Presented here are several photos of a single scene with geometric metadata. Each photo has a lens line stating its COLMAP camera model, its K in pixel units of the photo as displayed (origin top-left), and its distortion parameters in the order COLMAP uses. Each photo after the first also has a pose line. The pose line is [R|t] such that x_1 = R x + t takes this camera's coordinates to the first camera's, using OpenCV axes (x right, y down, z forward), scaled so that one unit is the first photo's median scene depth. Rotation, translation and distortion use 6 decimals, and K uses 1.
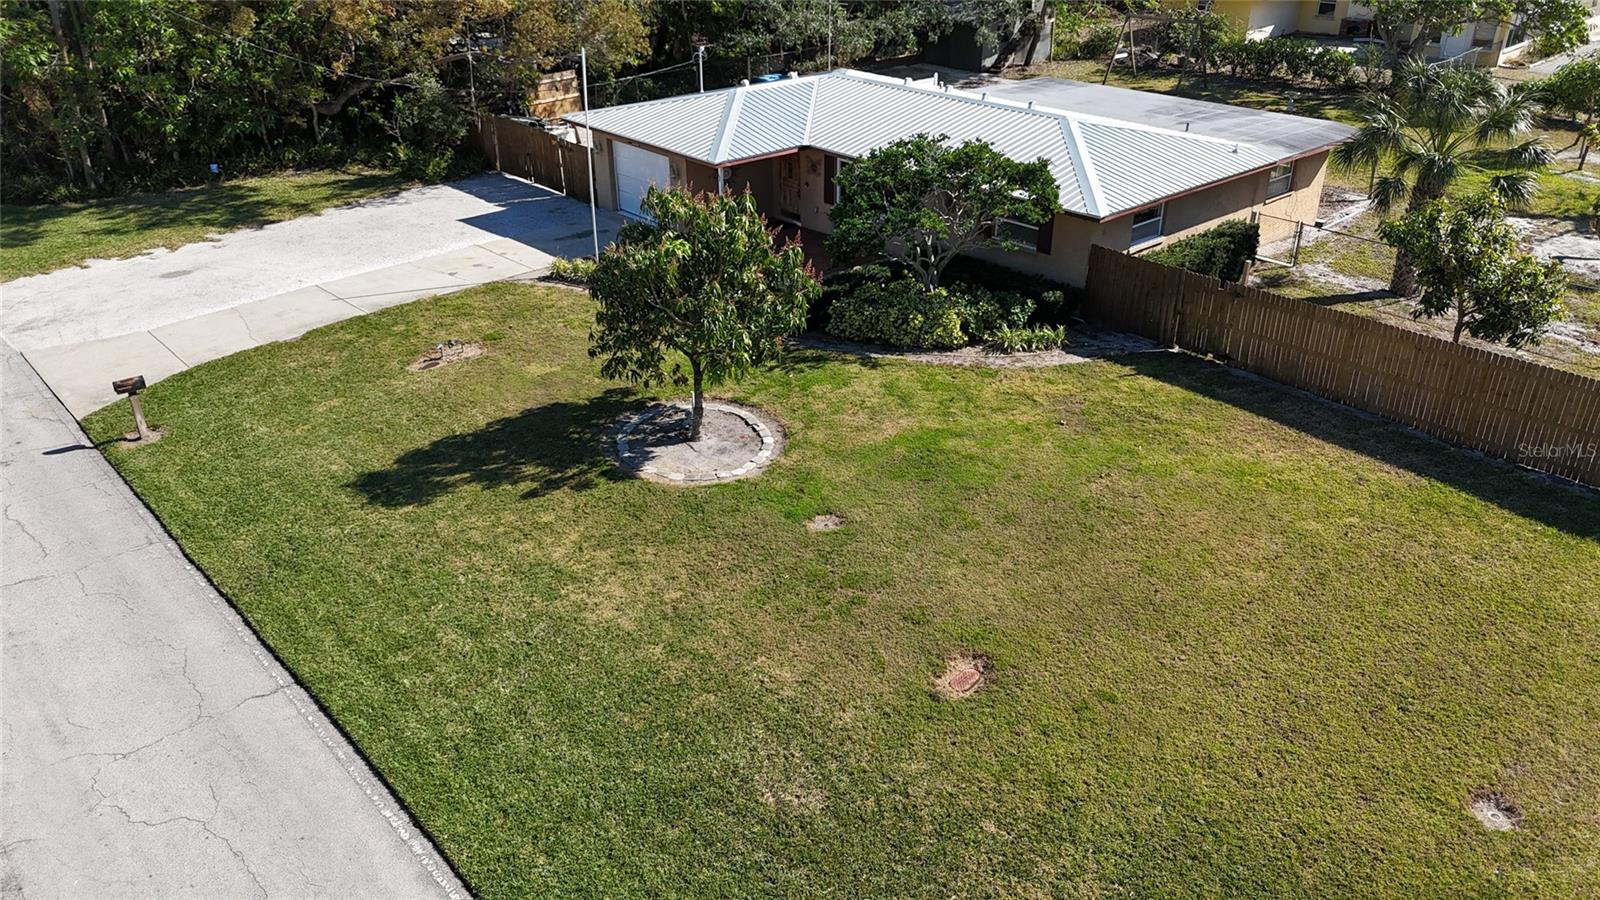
lens RADIAL K [[1182.7, 0, 803.2], [0, 1182.7, 446.9], [0, 0, 1]] dist [0.055742, -0.043240]
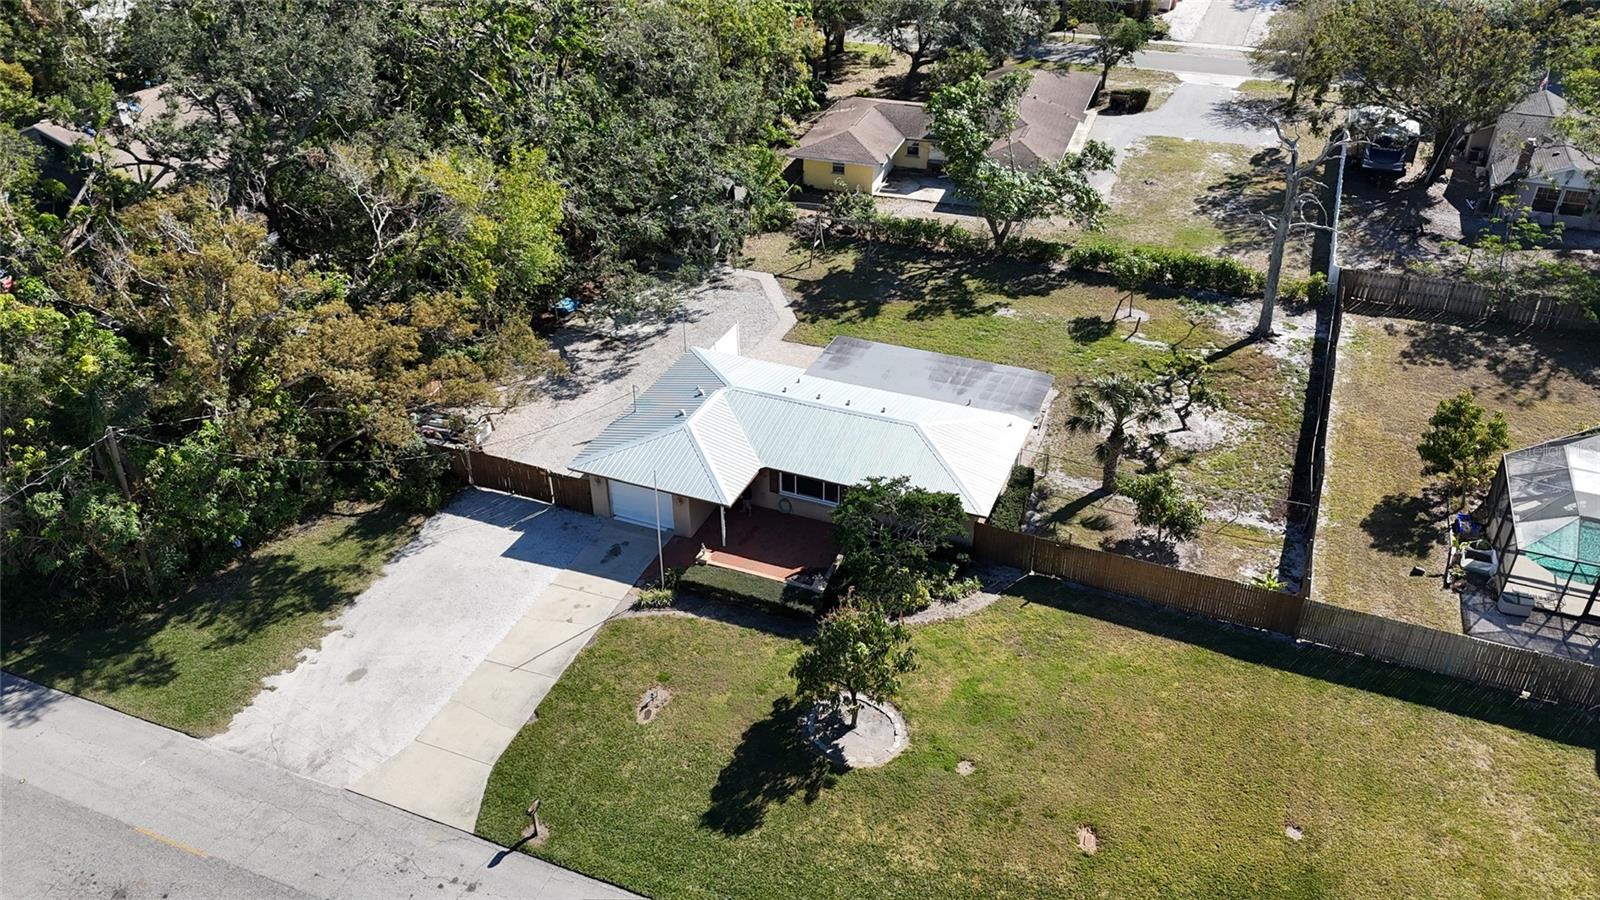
lens RADIAL K [[1182.7, 0, 806.1], [0, 1182.7, 453.4], [0, 0, 1]] dist [0.055742, -0.043240]
pose [[0.898921, -0.234852, 0.369847, -0.676958], [0.199249, 0.970979, 0.132288, -0.617914], [-0.390181, -0.045225, 0.919627, -0.557647]]
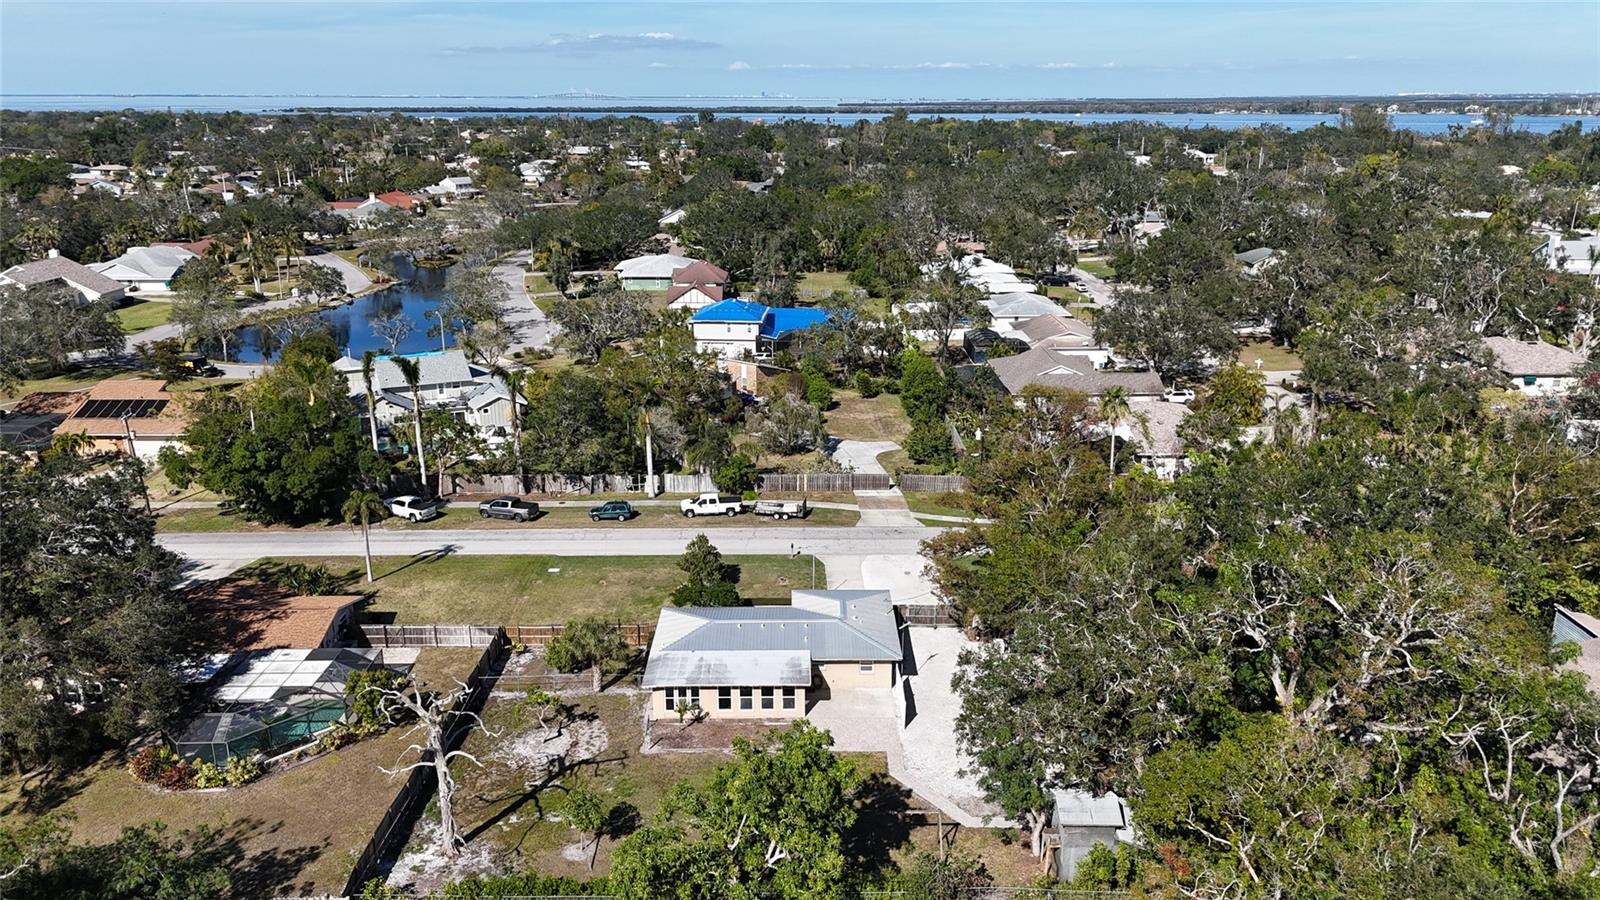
lens RADIAL K [[1182.7, 0, 801.8], [0, 1182.7, 440.5], [0, 0, 1]] dist [0.055742, -0.043240]
pose [[-0.661976, 0.218787, -0.716882, 2.497255], [-0.334463, 0.769715, 0.543758, -2.744109], [0.670762, 0.599725, -0.436357, 2.660118]]
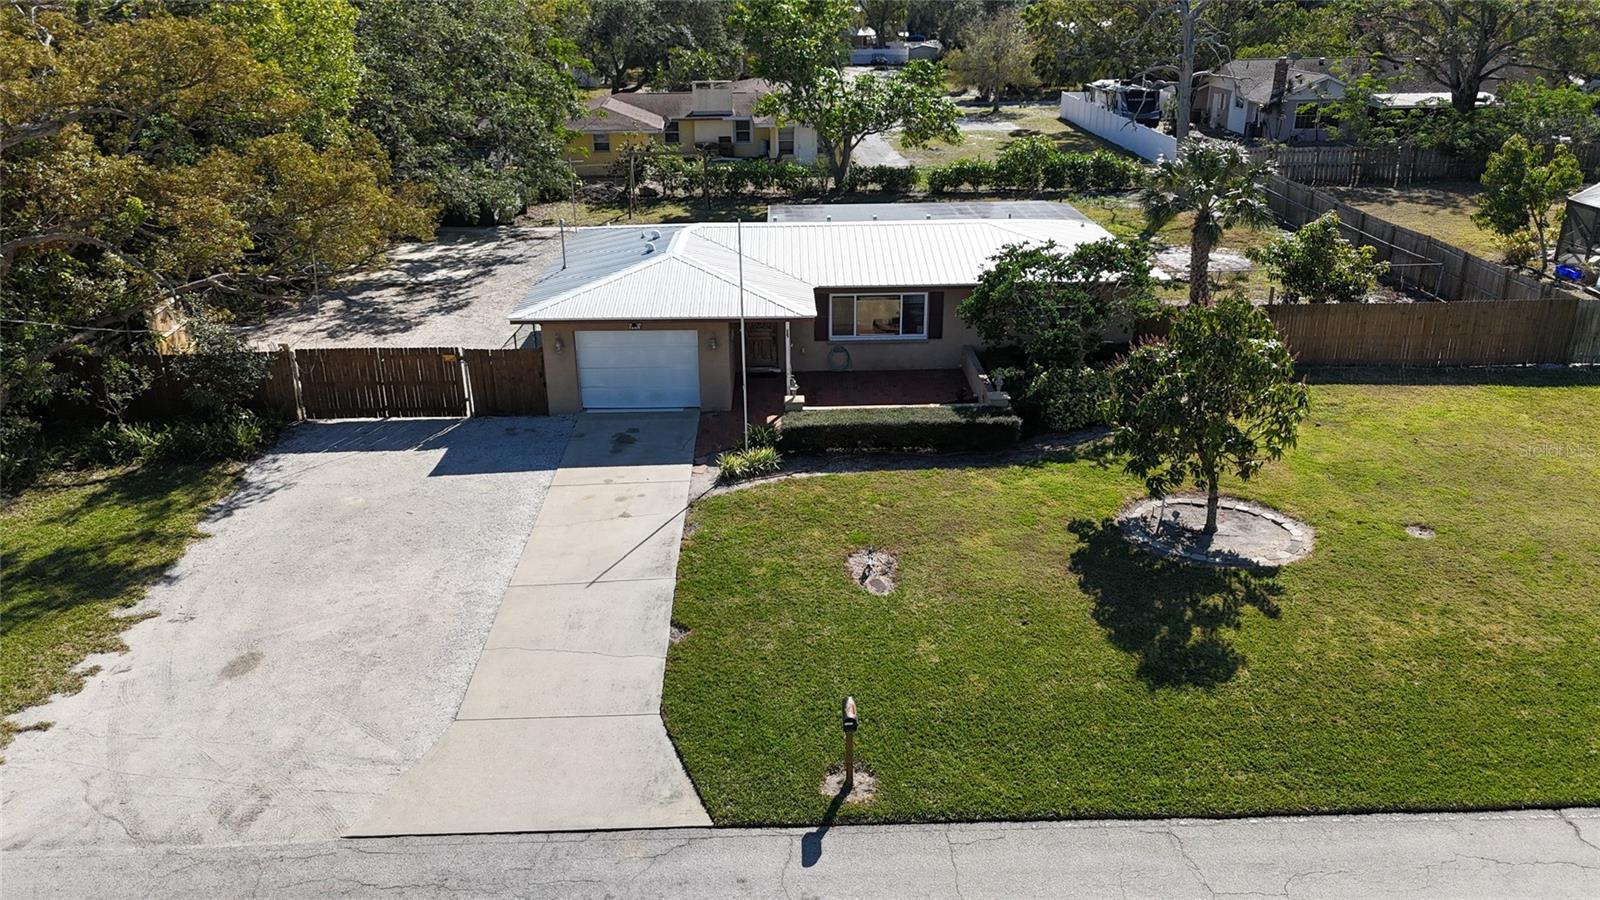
lens RADIAL K [[1182.7, 0, 799.7], [0, 1182.7, 452.4], [0, 0, 1]] dist [0.055742, -0.043240]
pose [[0.655002, -0.277316, 0.702900, -0.988001], [0.353414, 0.934636, 0.039412, -0.226075], [-0.667886, 0.222600, 0.710196, 0.457637]]
